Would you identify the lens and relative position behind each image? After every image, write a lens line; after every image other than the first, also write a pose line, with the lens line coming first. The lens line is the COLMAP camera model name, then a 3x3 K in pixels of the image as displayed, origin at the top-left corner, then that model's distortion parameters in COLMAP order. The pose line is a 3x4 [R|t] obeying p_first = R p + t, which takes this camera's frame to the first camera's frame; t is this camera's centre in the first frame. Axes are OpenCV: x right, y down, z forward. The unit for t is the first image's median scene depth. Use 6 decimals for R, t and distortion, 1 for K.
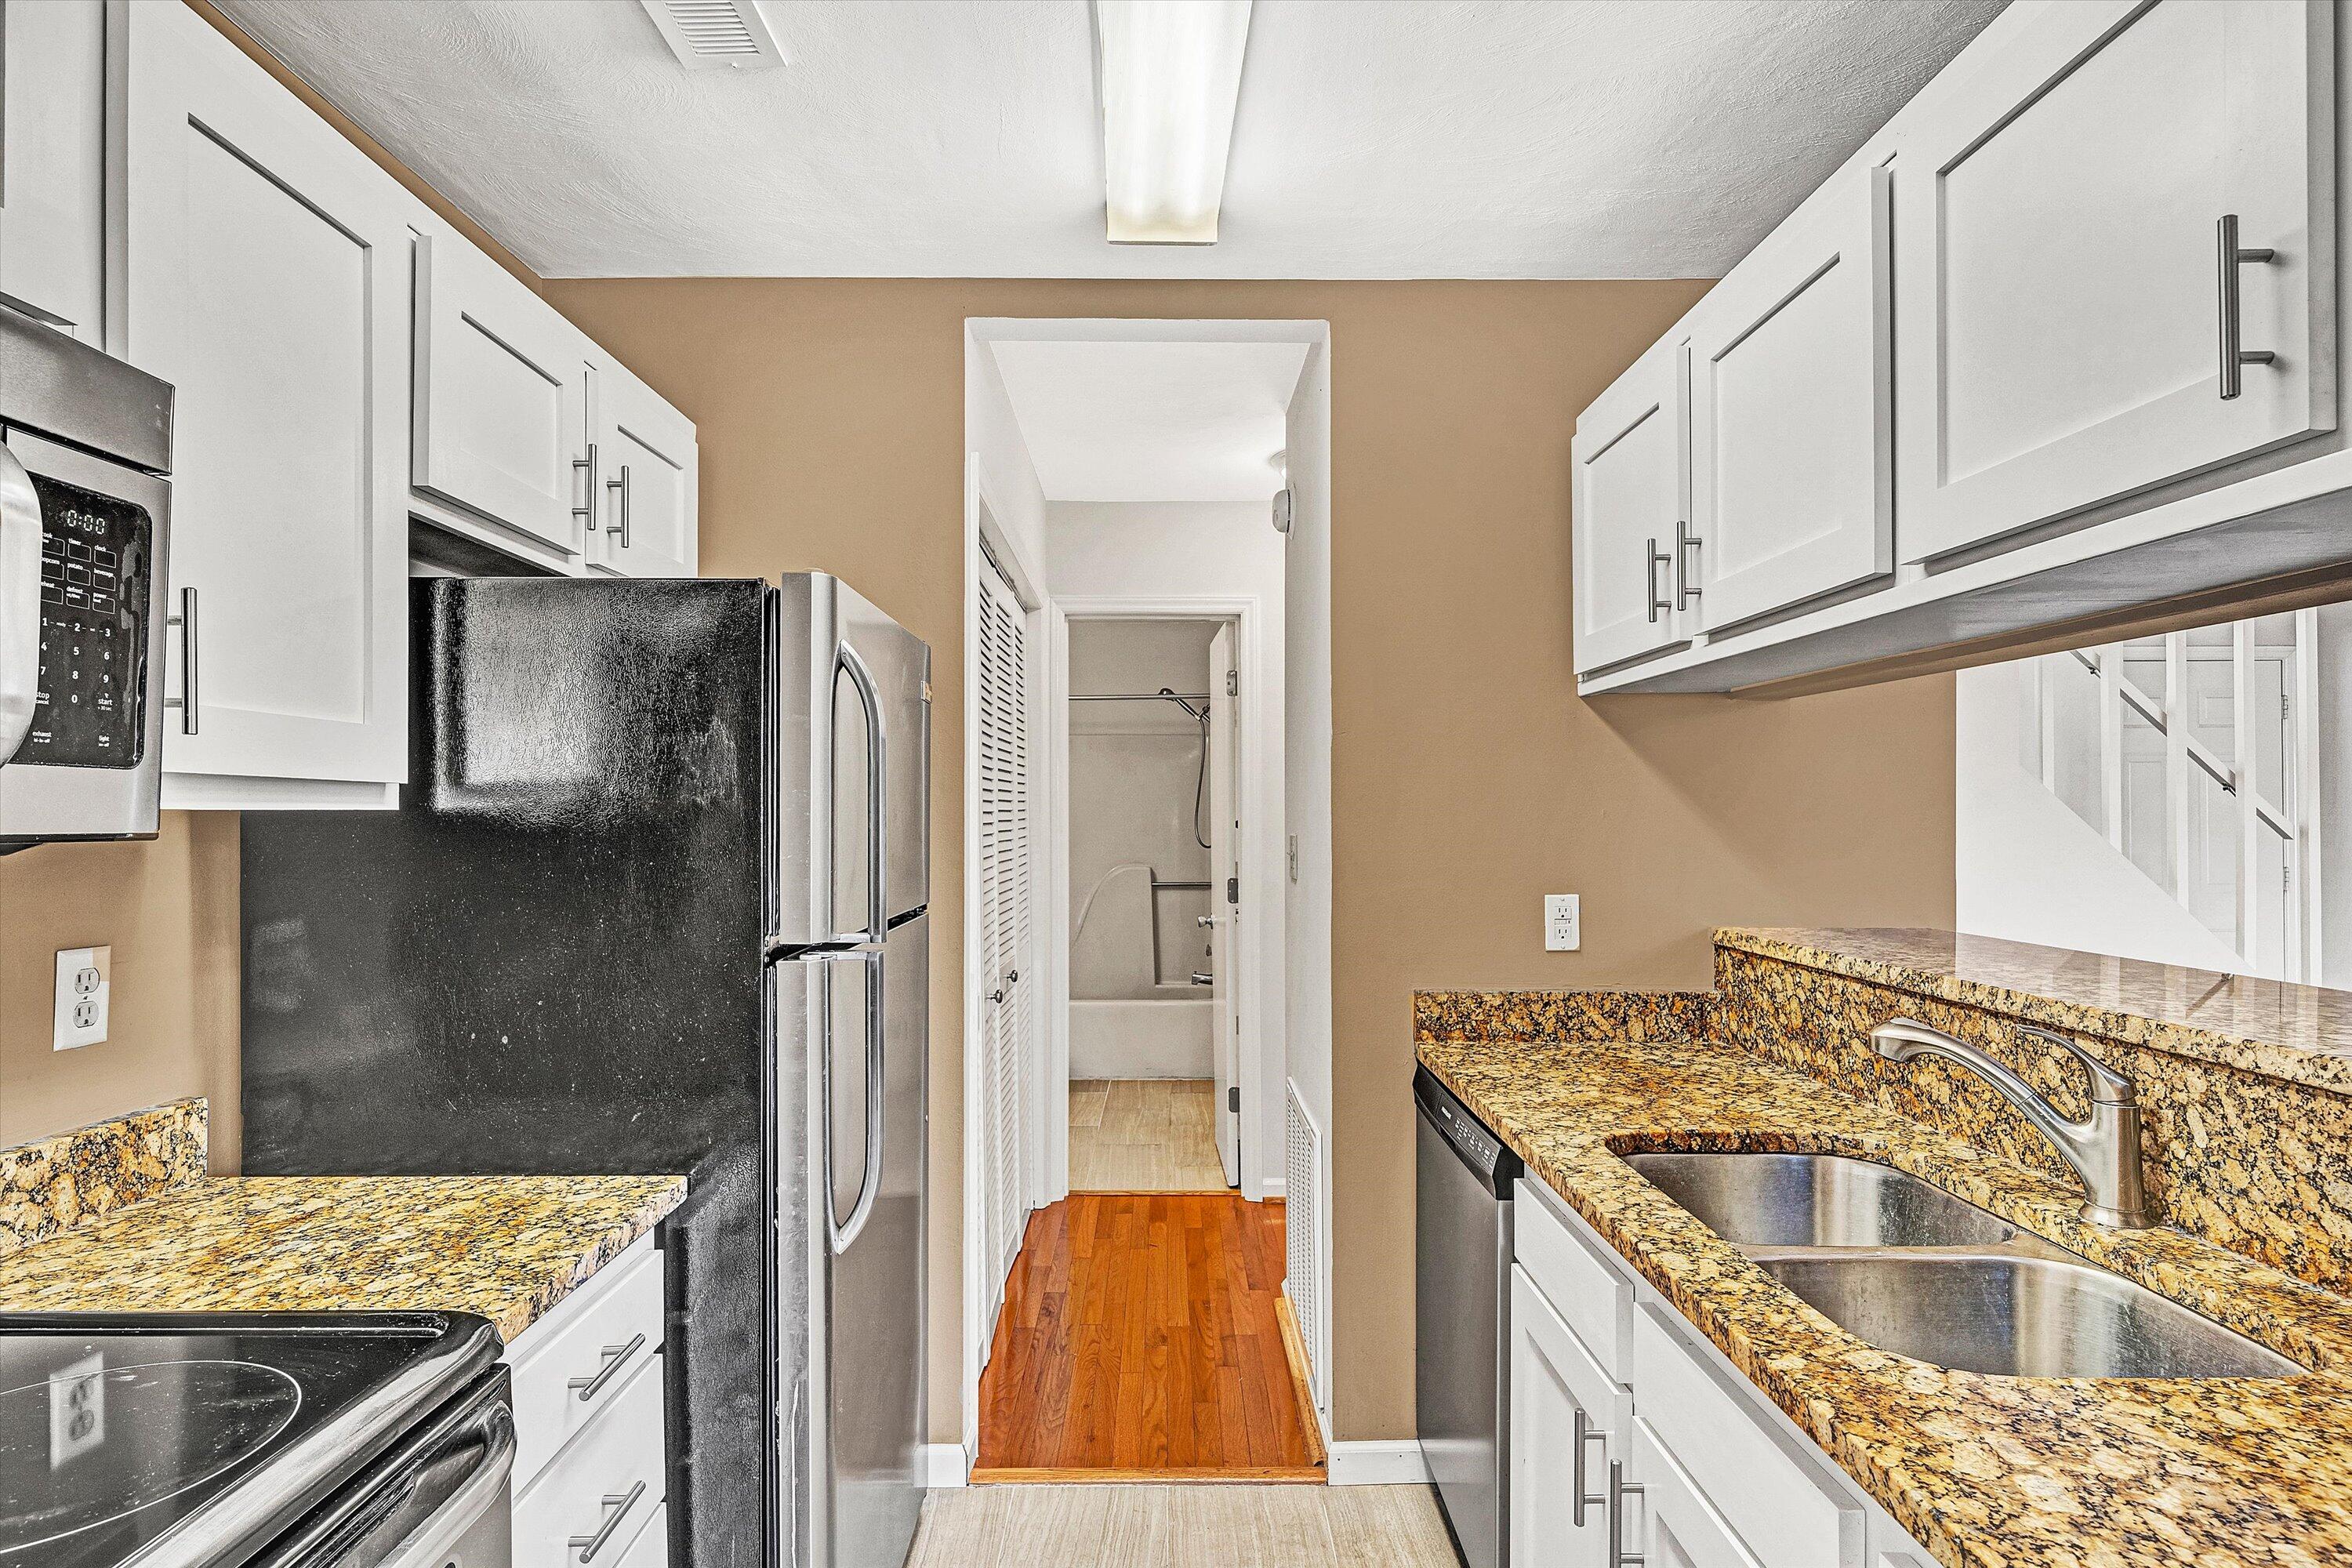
lens RADIAL K [[996.9, 0, 1169.4], [0, 996.9, 801.7], [0, 0, 1]] dist [-0.000054, 0.000163]
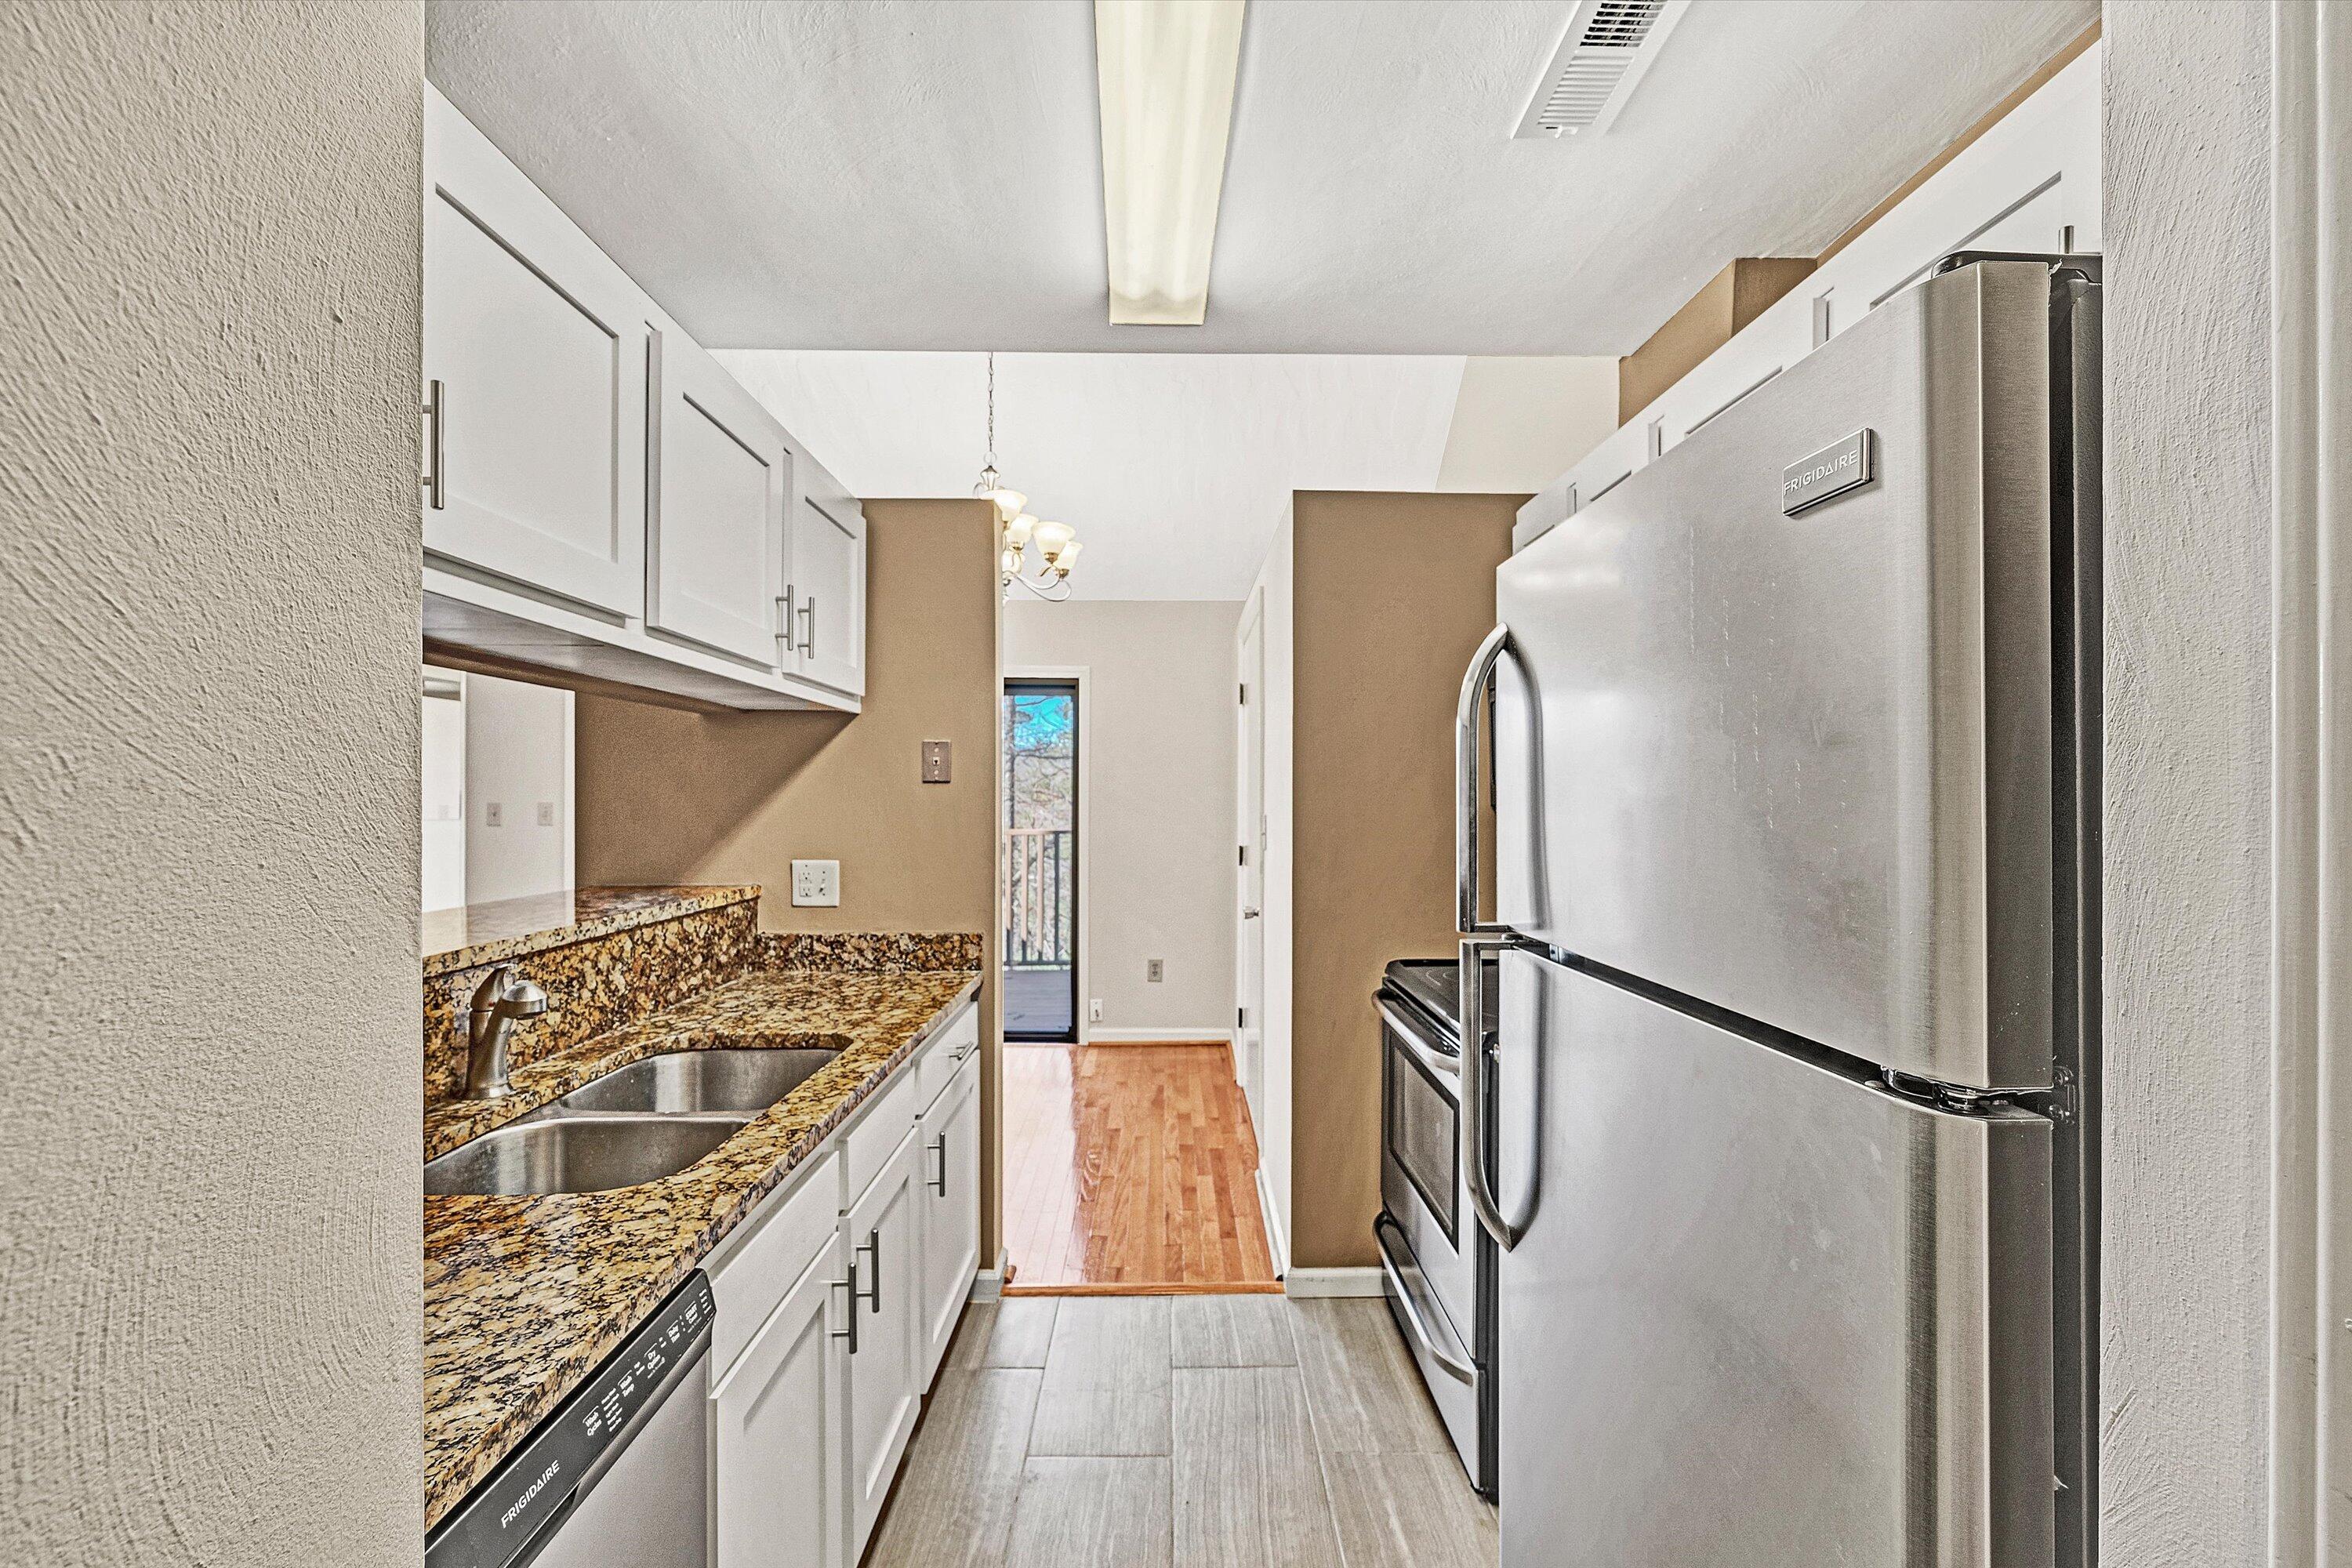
lens RADIAL K [[996.9, 0, 1169.4], [0, 996.9, 801.7], [0, 0, 1]] dist [-0.000054, 0.000163]
pose [[-0.999999, 0.000427, 0.000929, 0.001100], [0.000418, 0.999953, -0.009689, 0.021570], [-0.000933, -0.009689, -0.999953, 1.848117]]
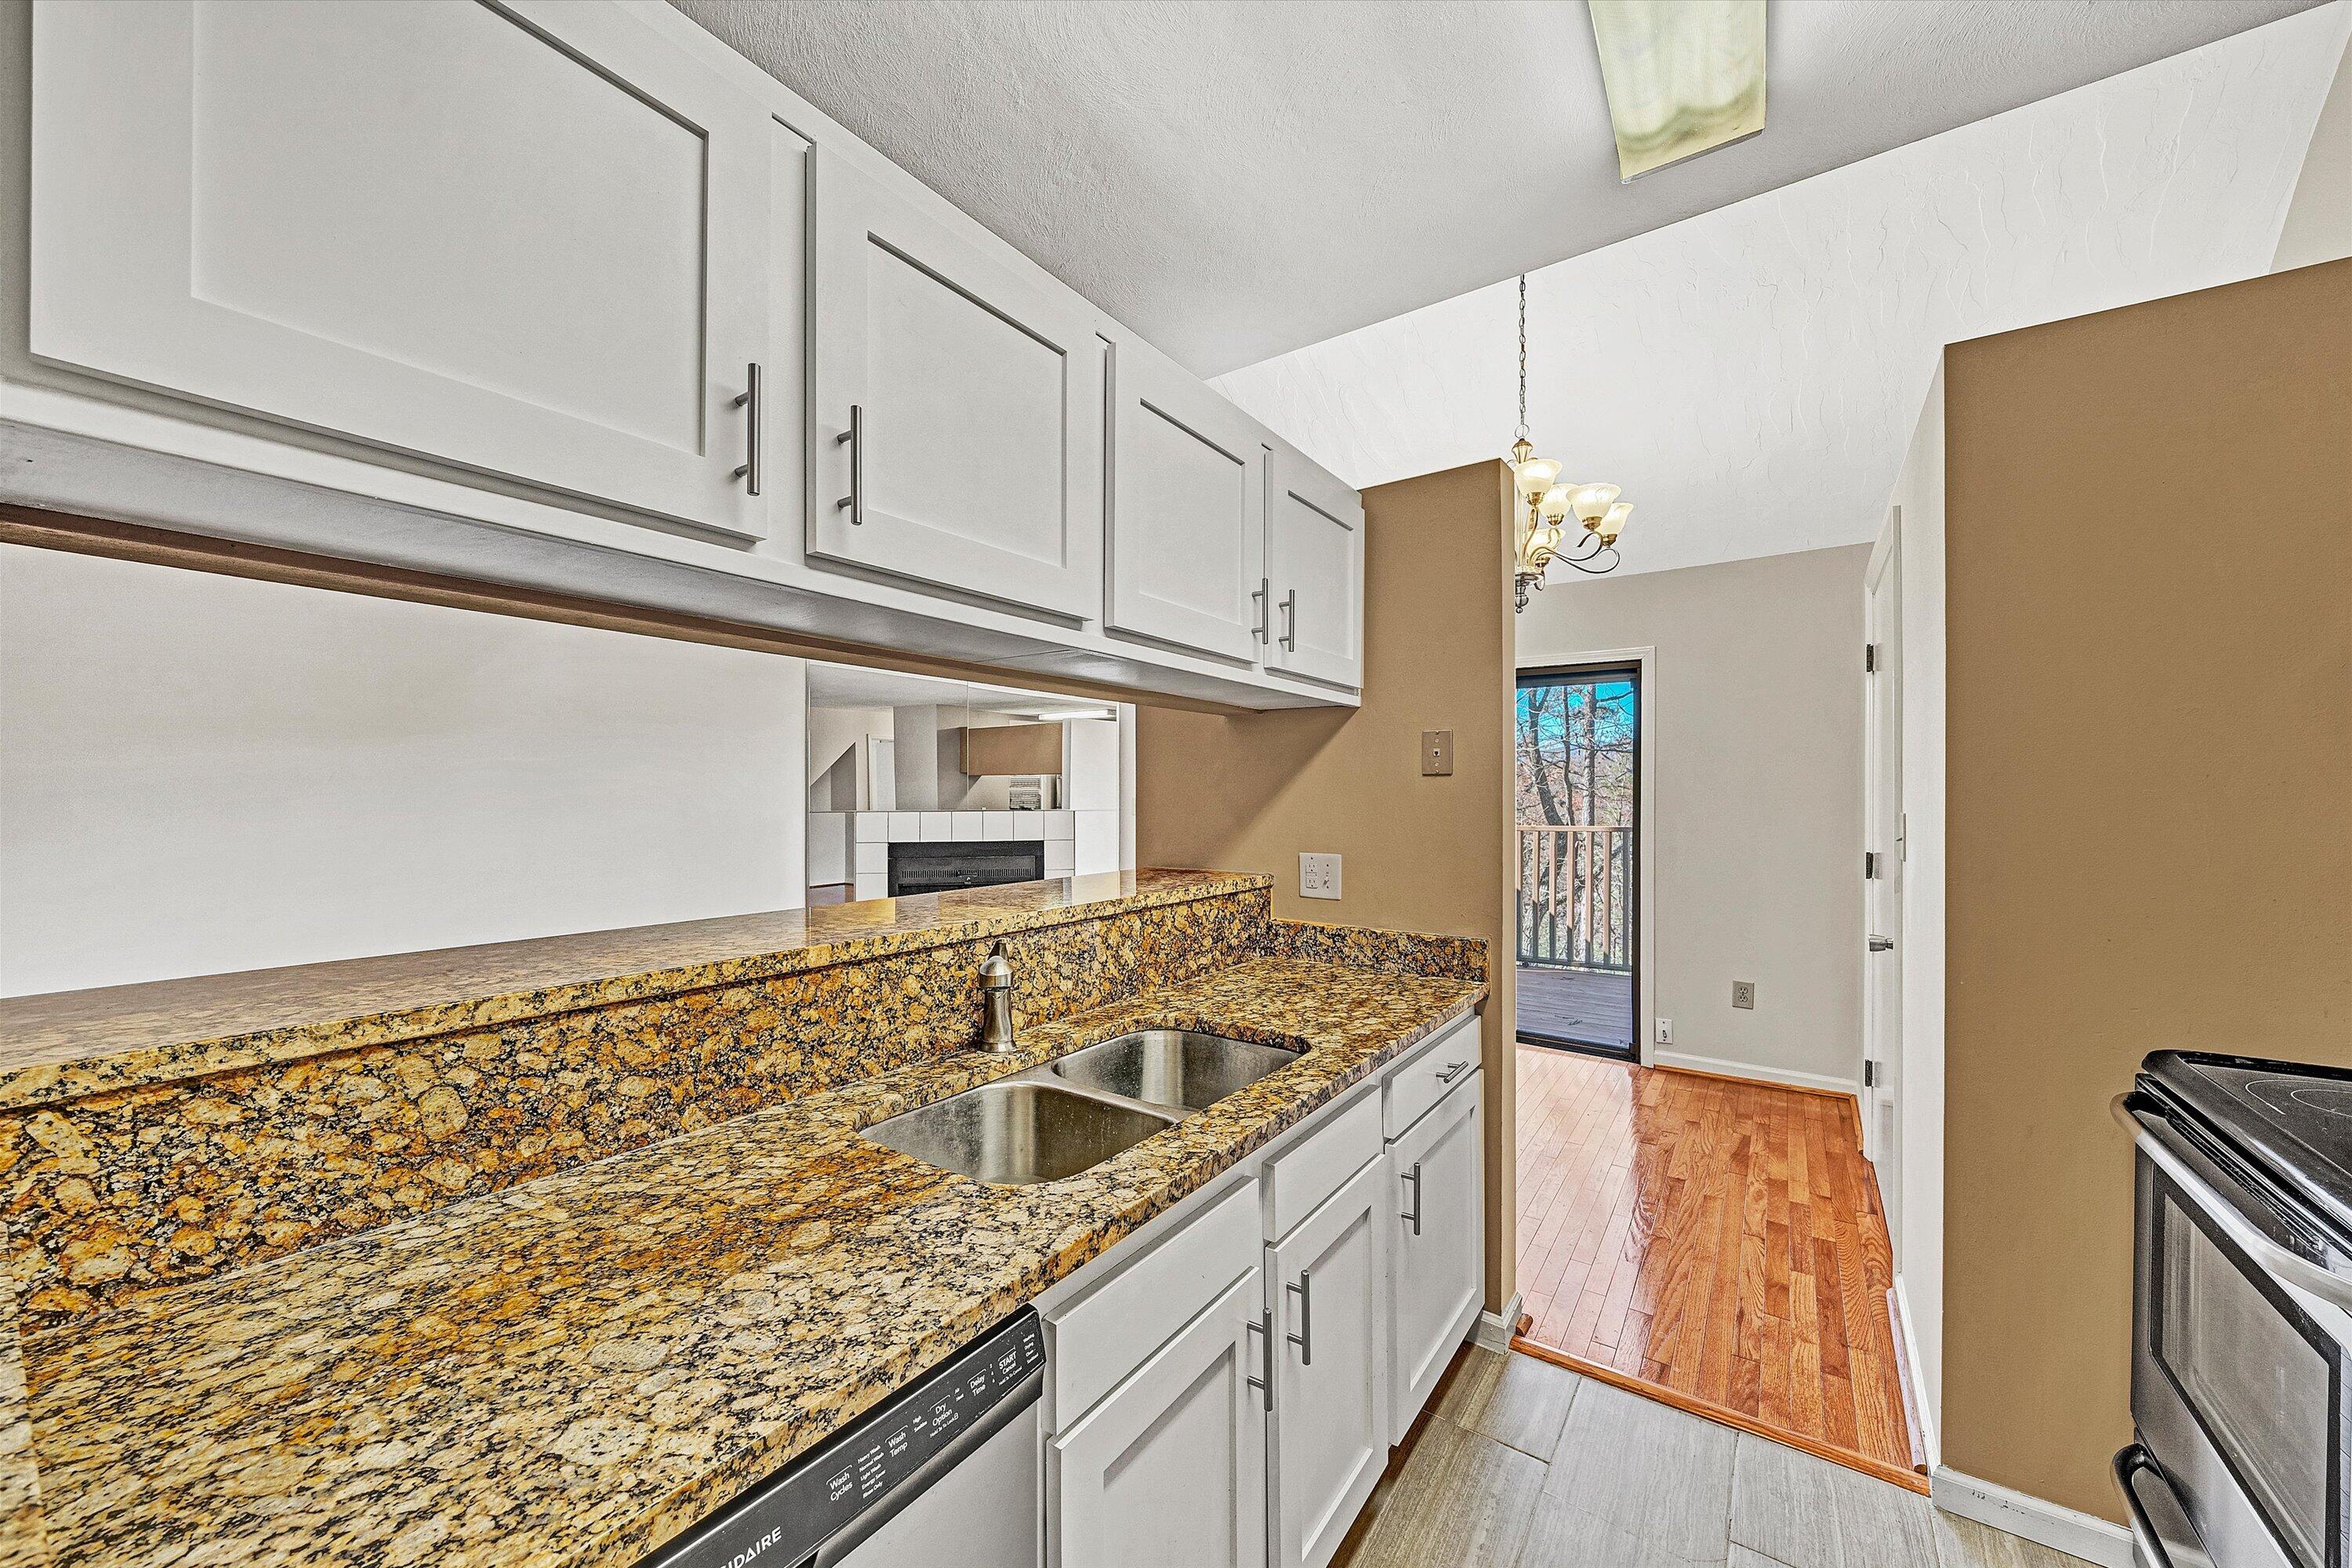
lens RADIAL K [[855.8, 0, 1169.7], [0, 855.8, 795.8], [0, 0, 1]] dist [-0.000963, -0.001741]
pose [[-0.803803, 0.001110, 0.594895, -0.069791], [-0.006034, 0.999932, -0.010020, 0.021340], [-0.594866, -0.011644, -0.803741, 1.505916]]
